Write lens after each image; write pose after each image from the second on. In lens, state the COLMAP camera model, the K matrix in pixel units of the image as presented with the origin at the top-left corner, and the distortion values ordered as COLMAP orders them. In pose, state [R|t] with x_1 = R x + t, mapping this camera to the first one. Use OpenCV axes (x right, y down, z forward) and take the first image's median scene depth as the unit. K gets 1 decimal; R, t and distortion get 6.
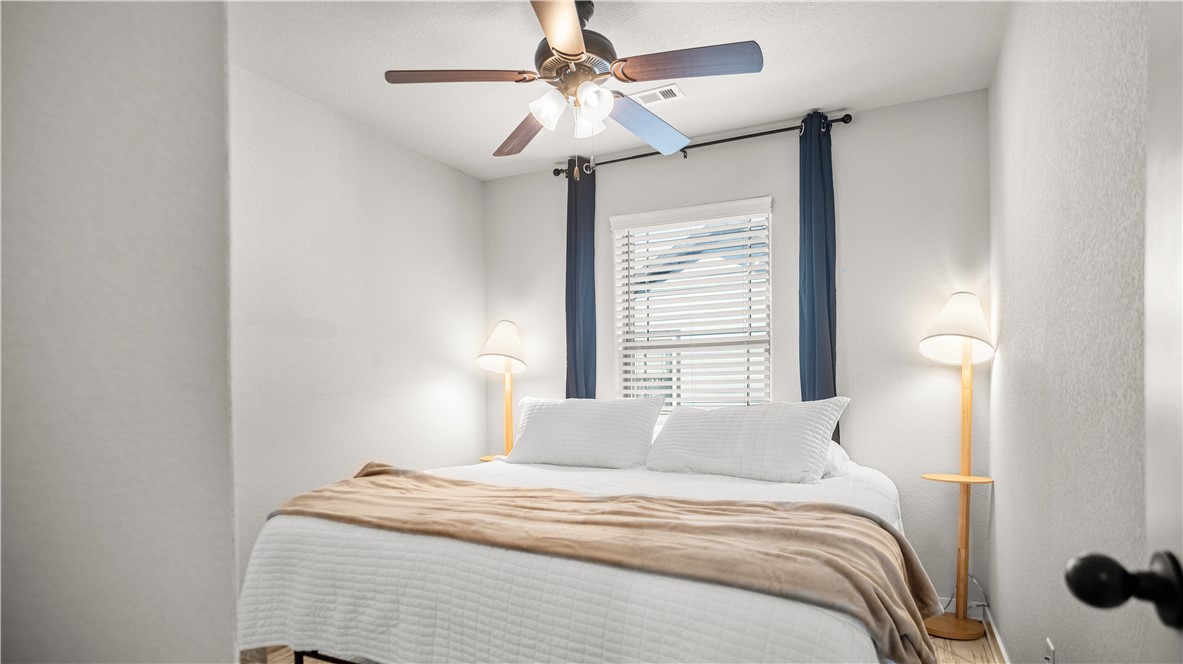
lens RADIAL K [[600.5, 0, 590.9], [0, 600.5, 337.3], [0, 0, 1]] dist [-0.071563, 0.050553]
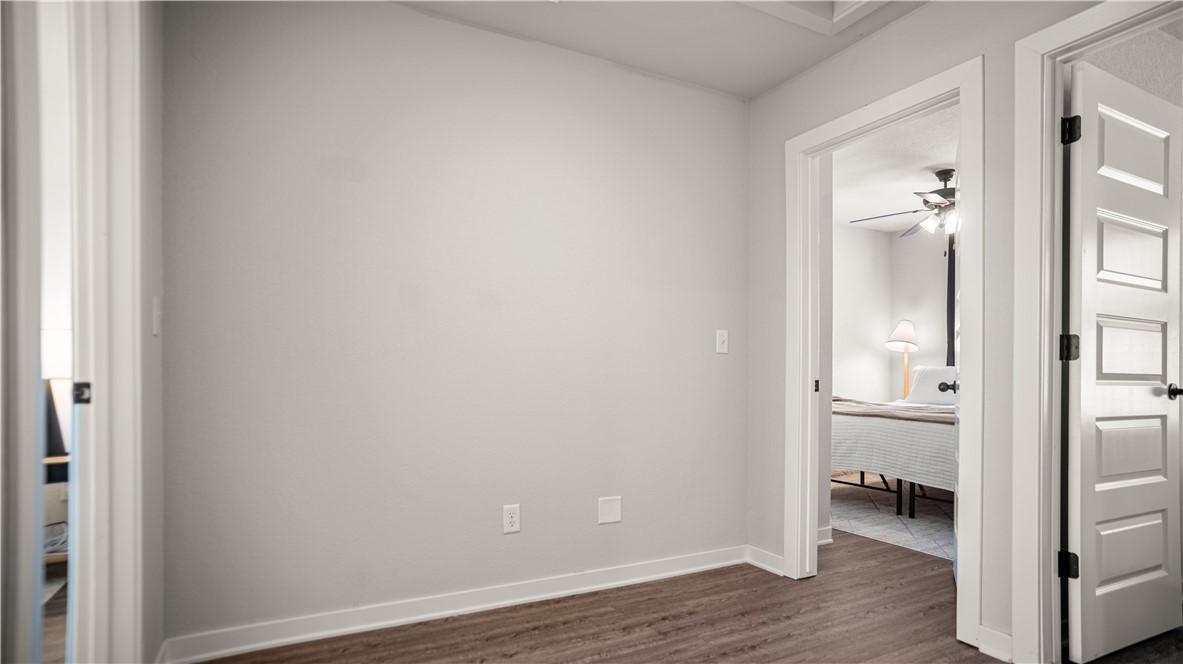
lens RADIAL K [[600.5, 0, 590.9], [0, 600.5, 337.3], [0, 0, 1]] dist [-0.071563, 0.050553]
pose [[0.811950, 0.009760, -0.583645, 0.117478], [0.007419, 0.999607, 0.027036, -0.035847], [0.583679, -0.026282, 0.811559, -0.921044]]
